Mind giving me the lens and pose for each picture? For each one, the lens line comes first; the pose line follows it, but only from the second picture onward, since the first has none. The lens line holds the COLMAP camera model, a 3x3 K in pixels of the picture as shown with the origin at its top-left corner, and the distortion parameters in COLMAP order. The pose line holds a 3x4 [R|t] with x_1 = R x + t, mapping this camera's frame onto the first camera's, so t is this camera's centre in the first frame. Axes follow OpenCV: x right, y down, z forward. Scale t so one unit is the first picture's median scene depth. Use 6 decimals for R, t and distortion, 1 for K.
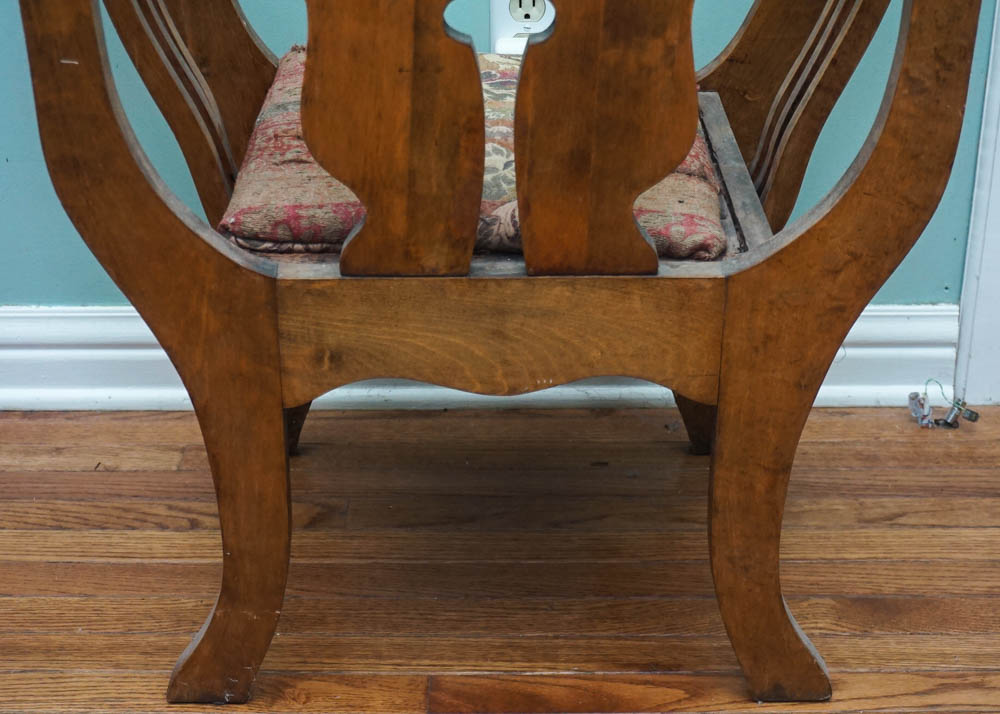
lens RADIAL K [[1879.5, 0, 500.0], [0, 1879.5, 357.0], [0, 0, 1]] dist [0.025617, -0.108470]
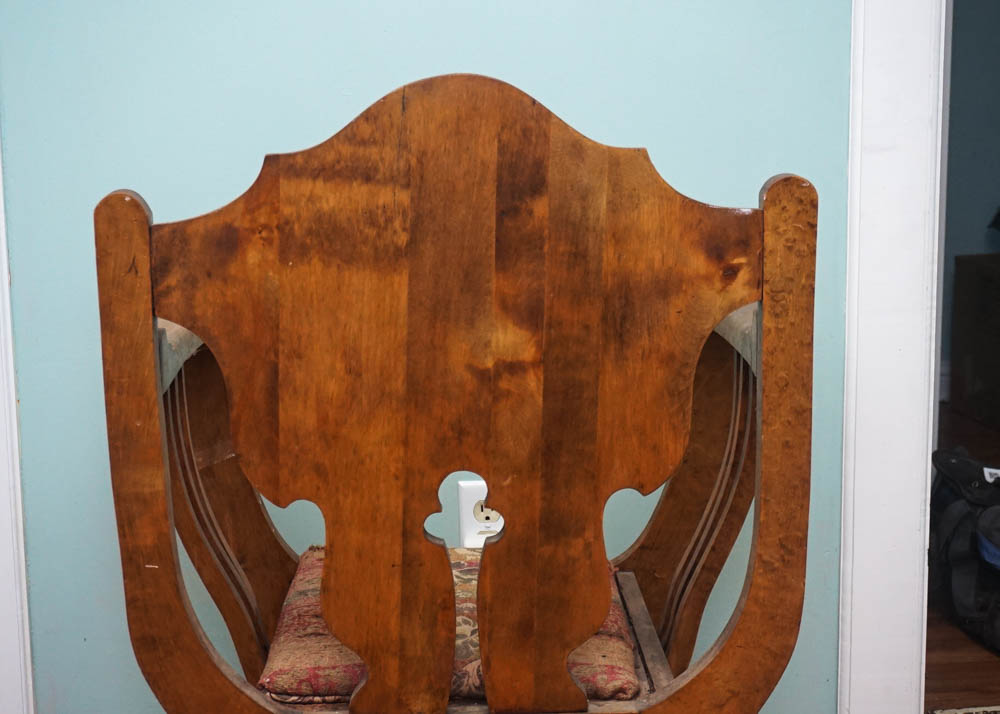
lens RADIAL K [[1782.3, 0, 521.5], [0, 1782.3, 377.2], [0, 0, 1]] dist [0.022125, -0.195784]
pose [[0.999340, -0.024902, 0.026451, 0.009293], [0.030518, 0.970448, -0.239371, 0.027059], [-0.019708, 0.240020, 0.970568, -0.282173]]
